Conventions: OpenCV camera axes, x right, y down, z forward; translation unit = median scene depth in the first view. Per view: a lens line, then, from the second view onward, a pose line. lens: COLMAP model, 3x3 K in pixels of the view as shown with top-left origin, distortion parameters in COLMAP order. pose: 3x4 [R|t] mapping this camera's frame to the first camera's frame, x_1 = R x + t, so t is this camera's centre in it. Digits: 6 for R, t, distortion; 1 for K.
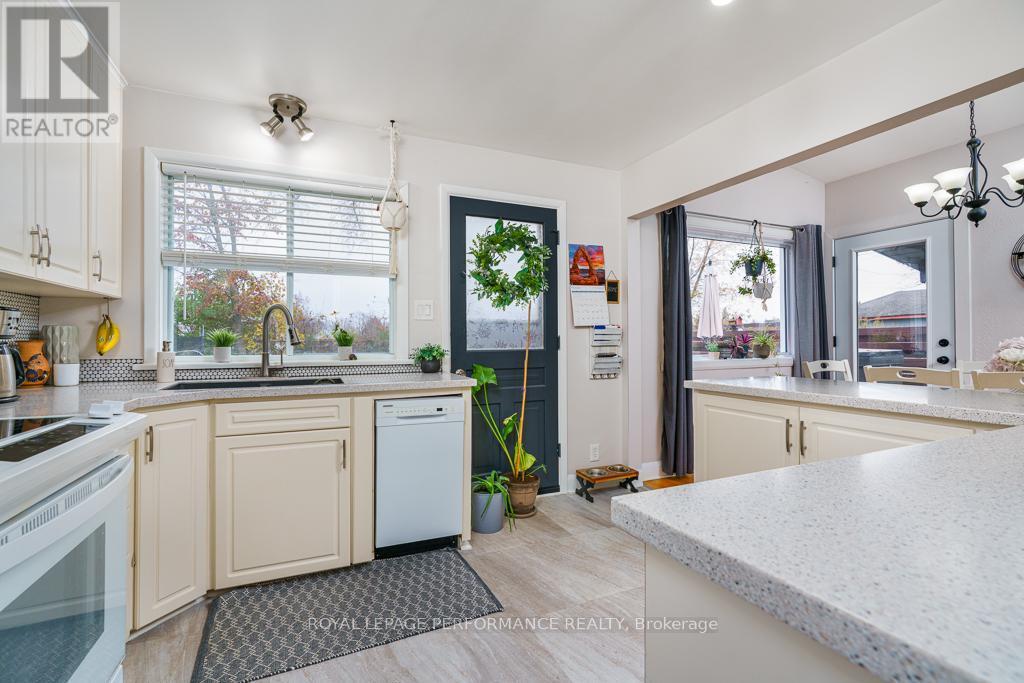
lens RADIAL K [[459.6, 0, 512.0], [0, 459.6, 341.5], [0, 0, 1]] dist [-0.002234, -0.000026]
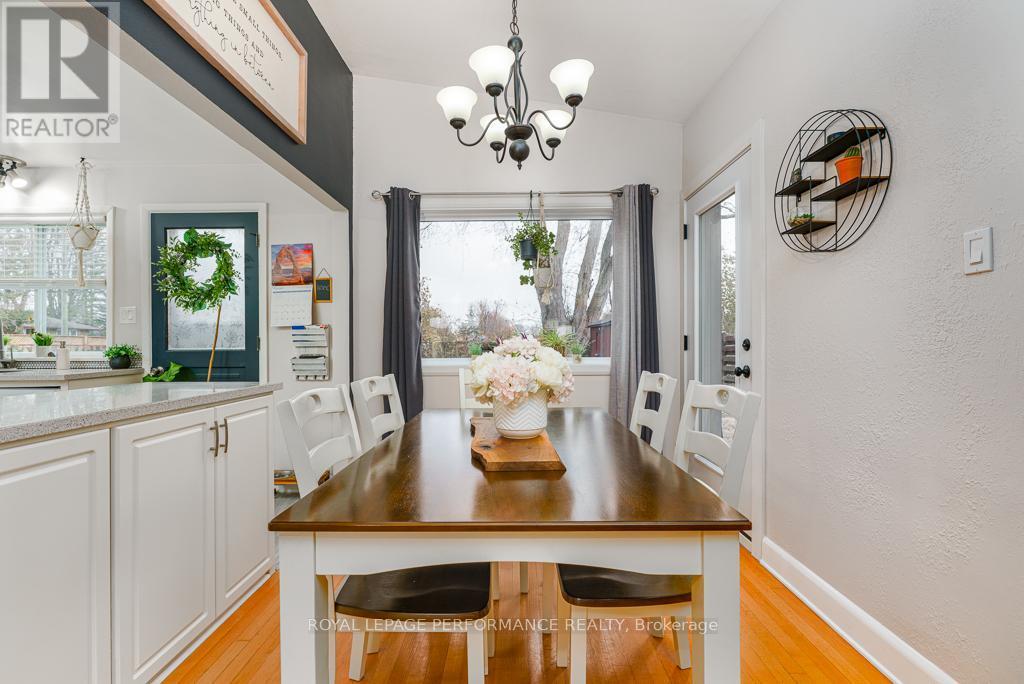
lens RADIAL K [[449.7, 0, 512.0], [0, 449.7, 342.0], [0, 0, 1]] dist [0.001629, 0.000353]
pose [[0.905448, 0.002746, -0.424449, 1.023691], [0.000129, 0.999977, 0.006744, -0.007181], [0.424458, -0.006161, 0.905427, 0.333867]]
